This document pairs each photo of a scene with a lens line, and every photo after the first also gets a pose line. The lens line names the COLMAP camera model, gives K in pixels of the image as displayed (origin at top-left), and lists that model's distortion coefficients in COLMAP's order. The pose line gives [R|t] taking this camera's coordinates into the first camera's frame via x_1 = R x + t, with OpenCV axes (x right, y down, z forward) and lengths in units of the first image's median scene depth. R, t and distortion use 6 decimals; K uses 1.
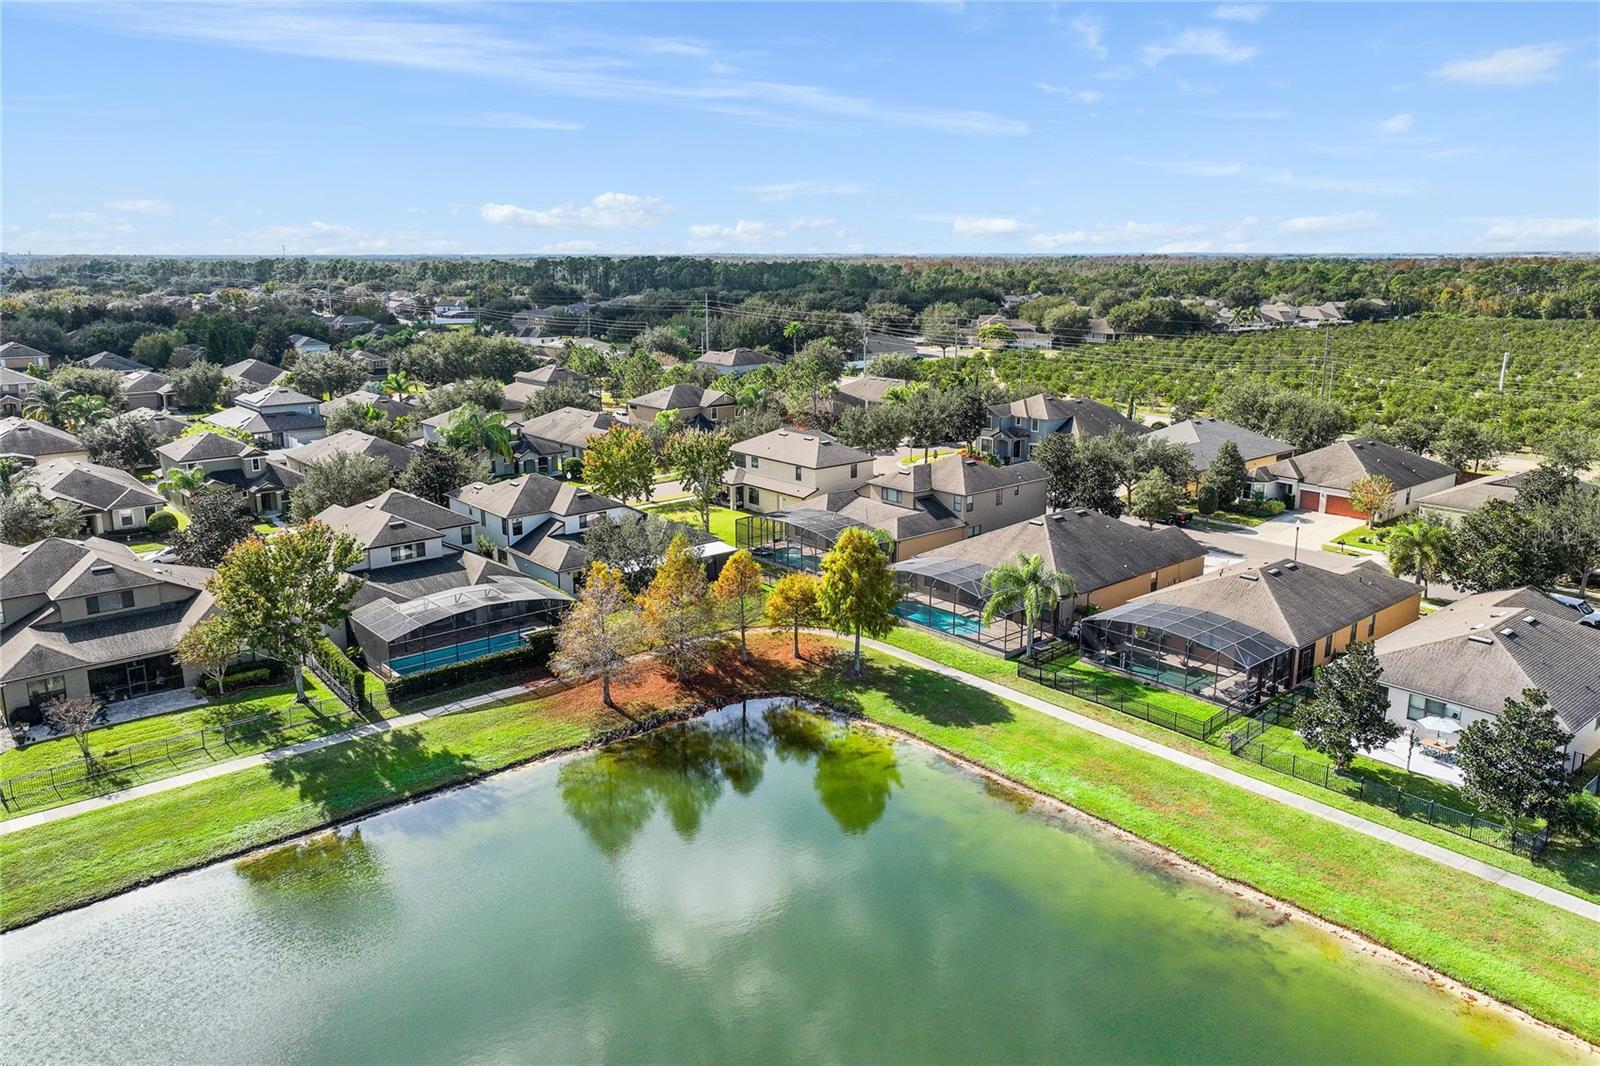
lens RADIAL K [[1113.6, 0, 797.5], [0, 1113.6, 496.0], [0, 0, 1]] dist [0.007718, 0.003825]
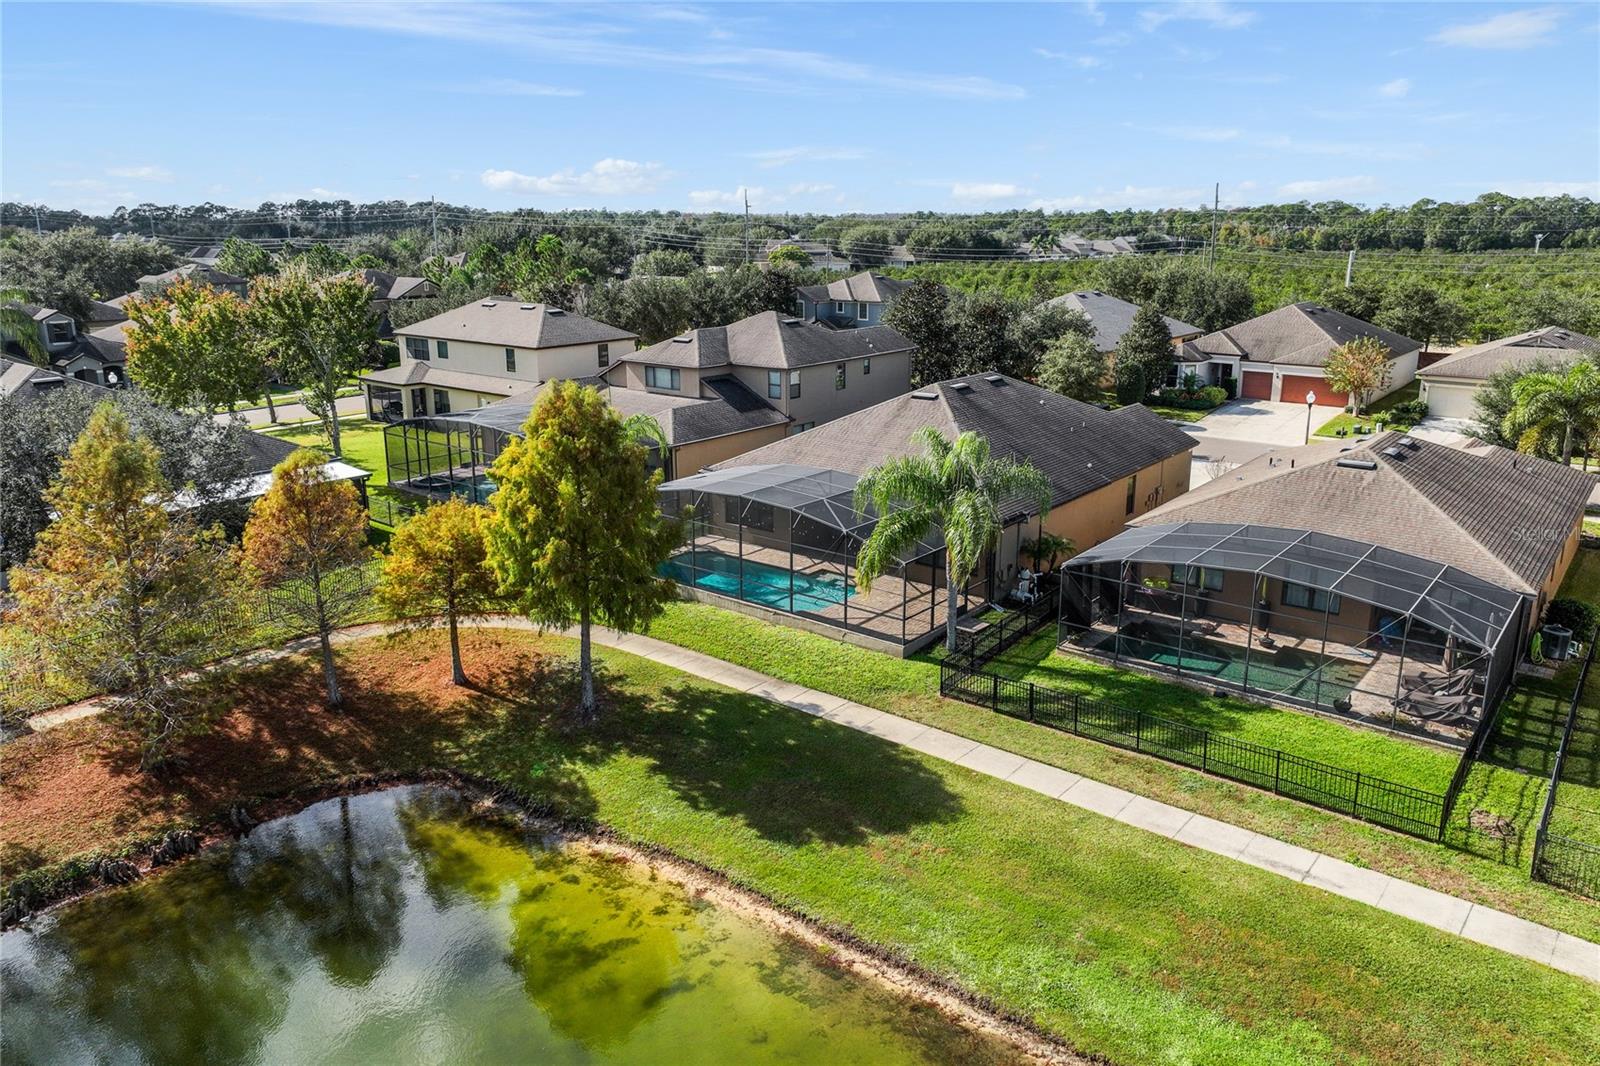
lens RADIAL K [[1113.6, 0, 797.5], [0, 1113.6, 496.0], [0, 0, 1]] dist [0.007718, 0.003825]
pose [[0.981513, -0.045051, 0.186019, 0.056434], [0.039792, 0.998698, 0.031914, 0.060871], [-0.187215, -0.023922, 0.982028, 0.542760]]
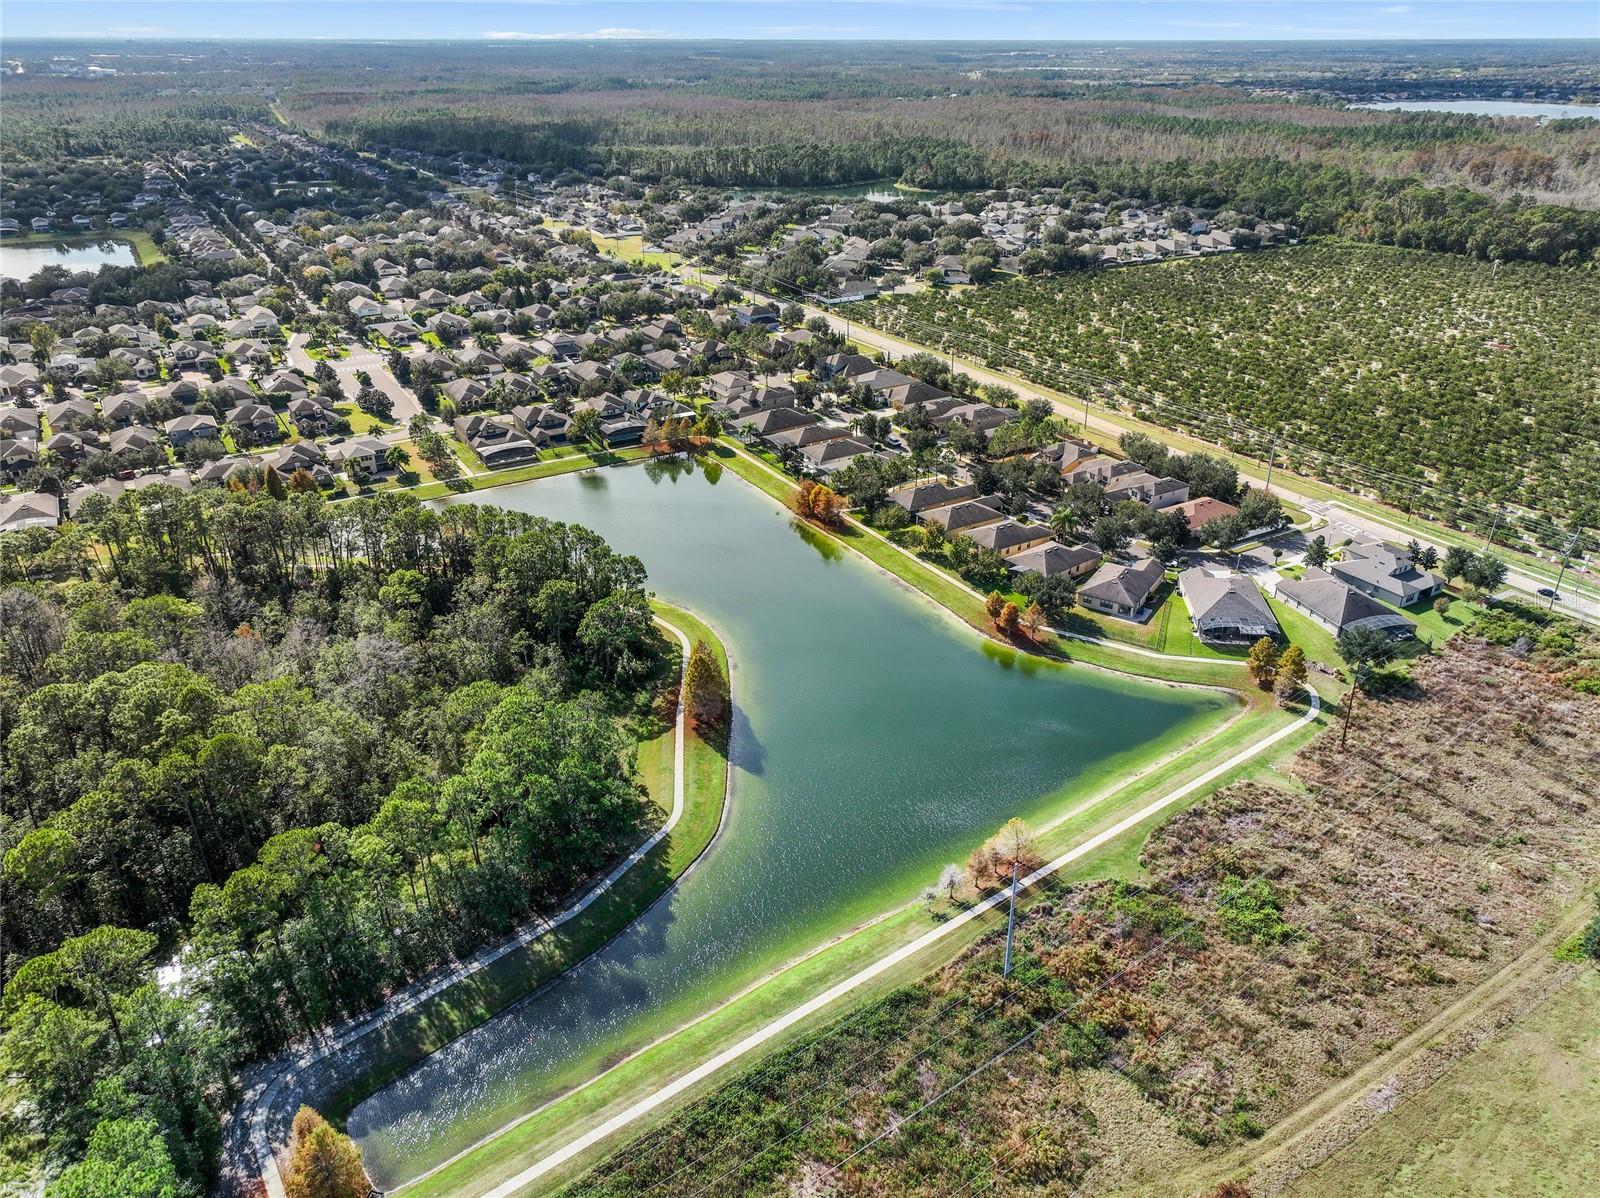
lens RADIAL K [[1107.2, 0, 800.0], [0, 1107.2, 599.0], [0, 0, 1]] dist [-0.001327, -0.000117]
pose [[0.986778, 0.073731, -0.144335, 1.050904], [-0.035089, 0.966600, 0.253877, -0.371259], [0.158233, -0.245456, 0.956407, -3.185410]]
